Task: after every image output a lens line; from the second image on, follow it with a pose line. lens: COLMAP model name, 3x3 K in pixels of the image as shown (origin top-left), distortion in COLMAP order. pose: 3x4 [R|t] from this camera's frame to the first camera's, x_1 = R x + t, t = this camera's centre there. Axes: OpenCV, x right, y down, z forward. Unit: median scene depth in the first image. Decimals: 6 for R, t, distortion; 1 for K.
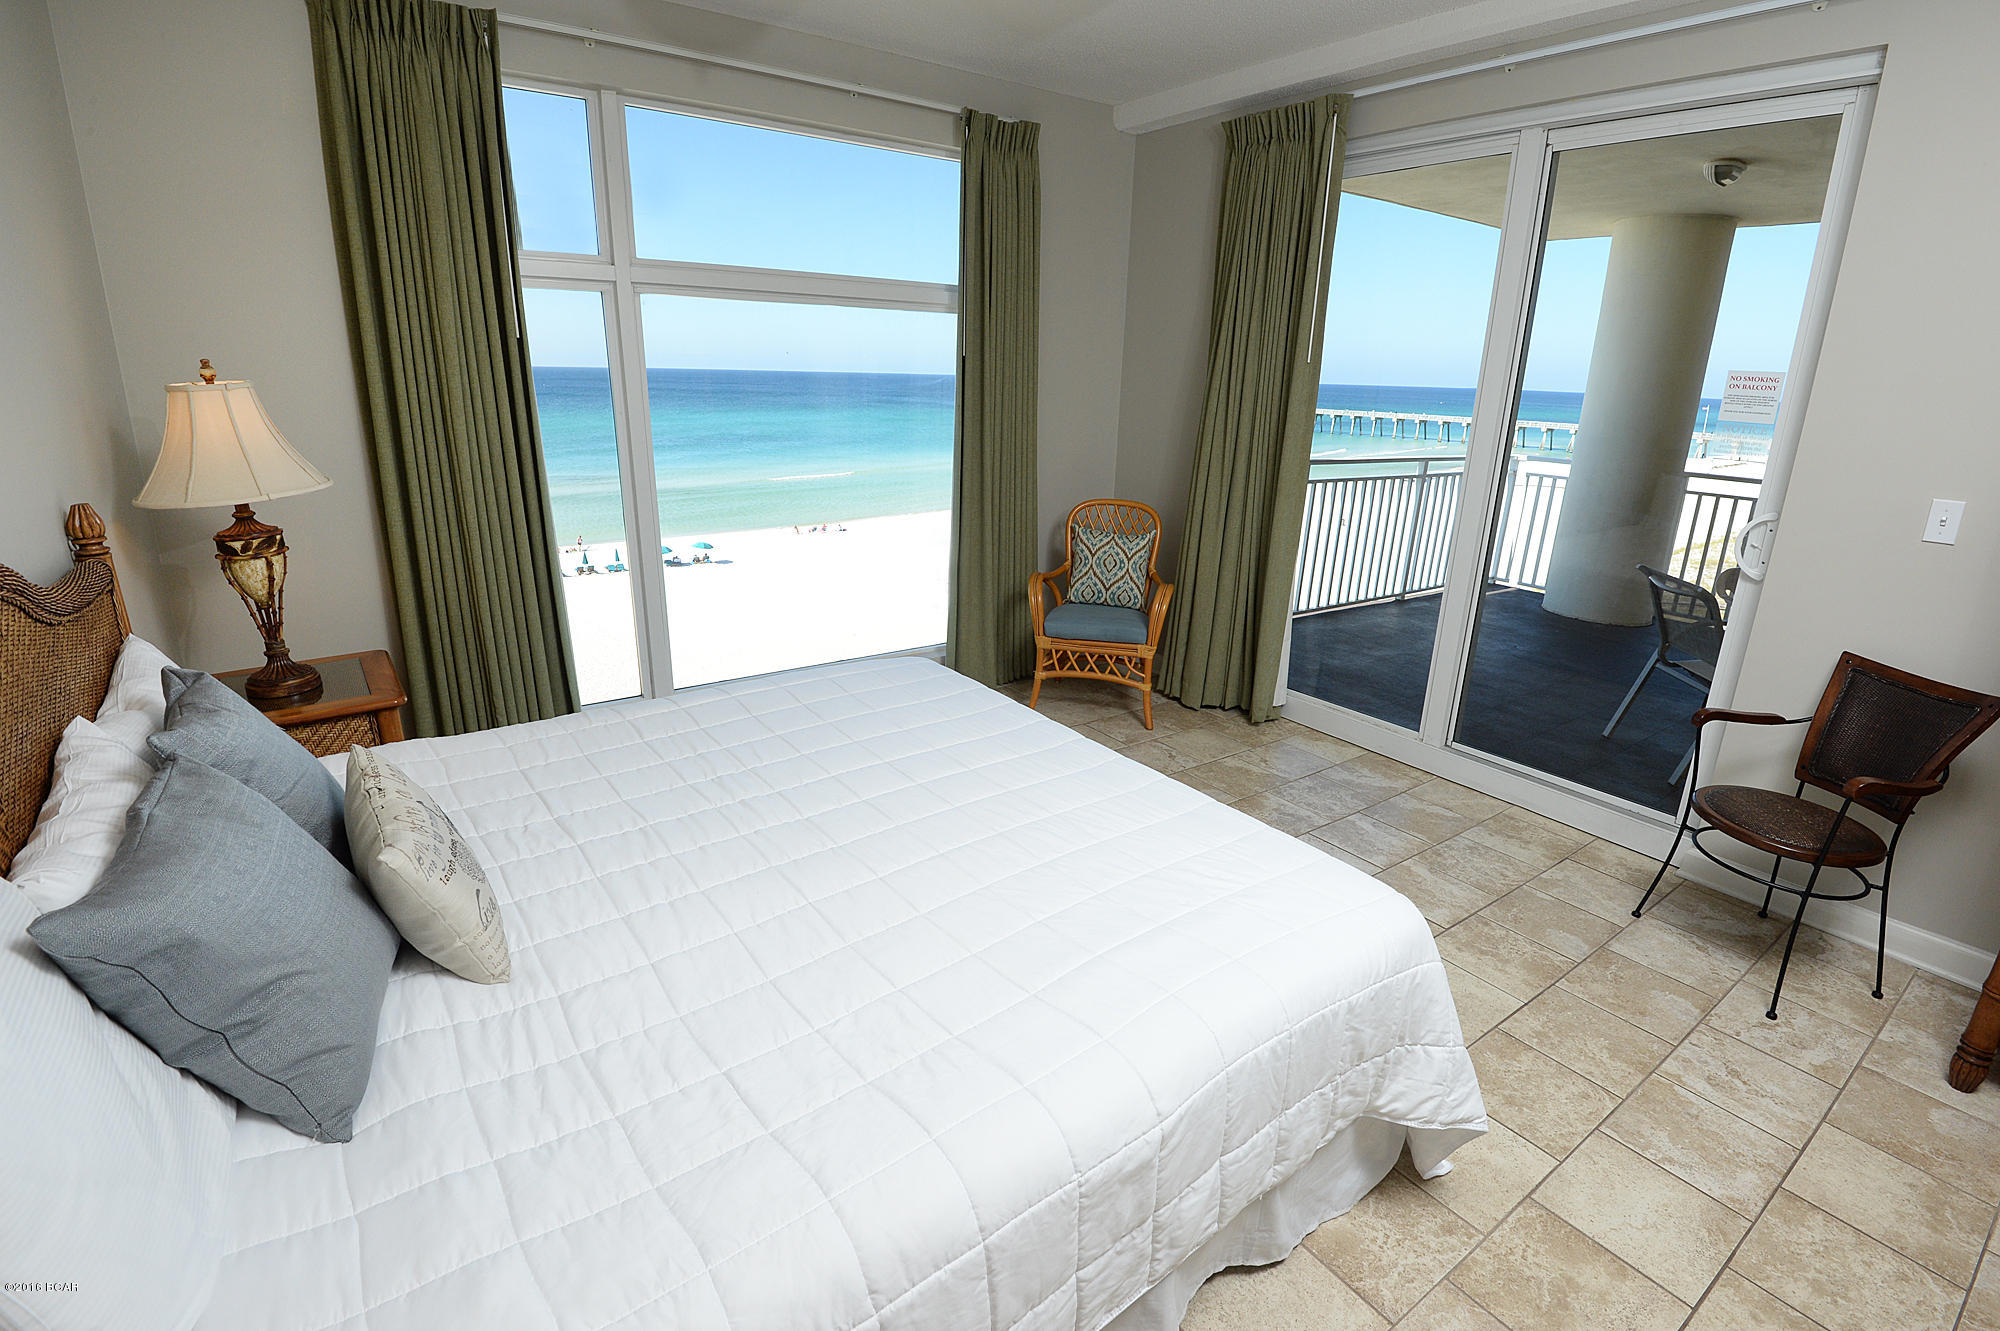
lens RADIAL K [[948.8, 0, 1000.0], [0, 948.8, 665.5], [0, 0, 1]] dist [-0.027651, -0.000289]
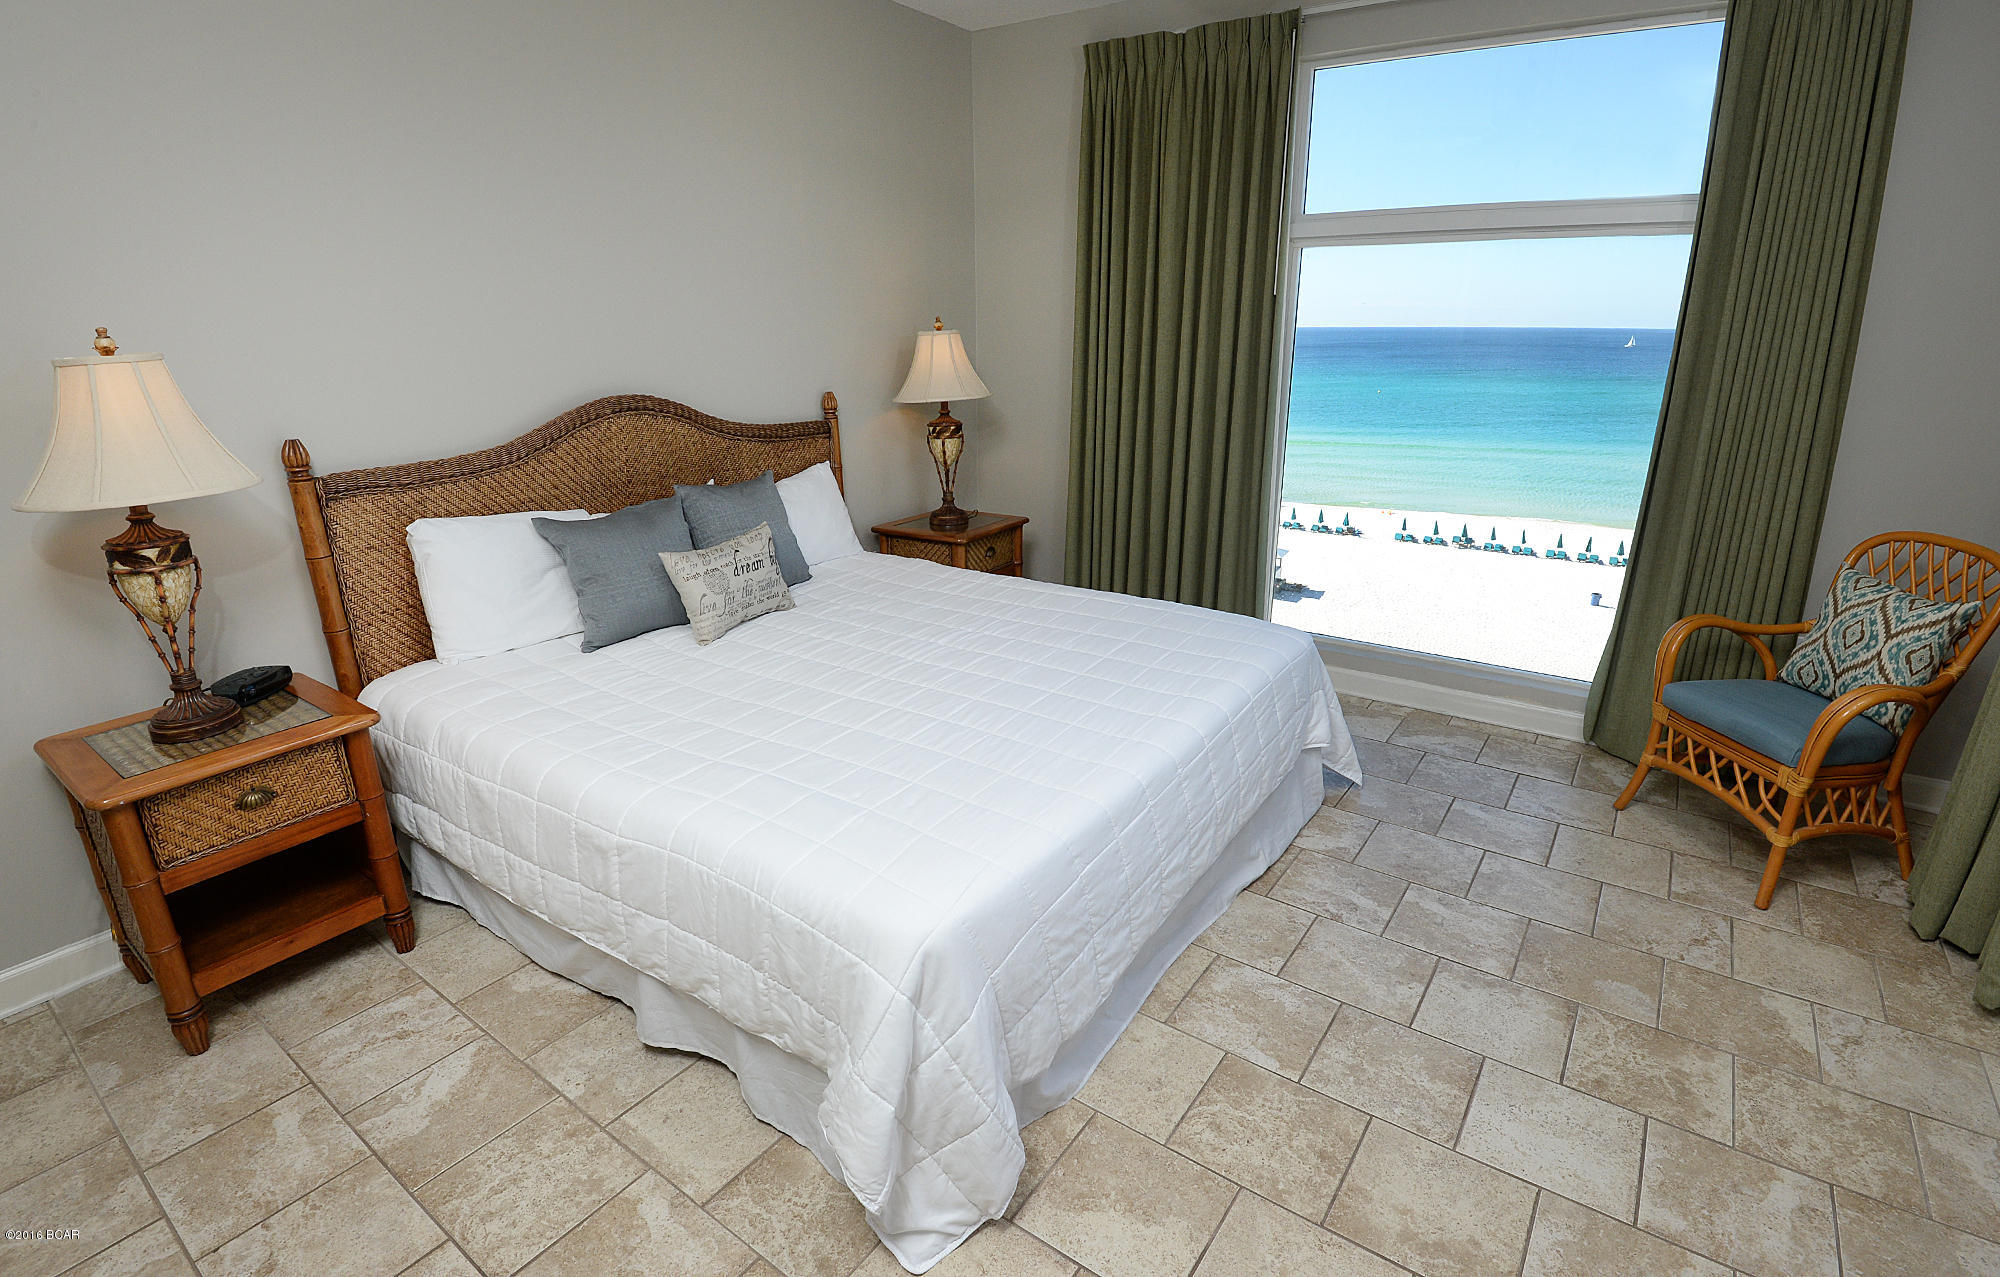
lens RADIAL K [[987.4, 0, 977.2], [0, 987.4, 628.4], [0, 0, 1]] dist [-0.002980, -0.000508]
pose [[0.310028, 0.261279, -0.914120, 0.551510], [-0.273201, 0.945426, 0.177570, -0.077776], [0.910628, 0.194687, 0.364491, 0.302863]]
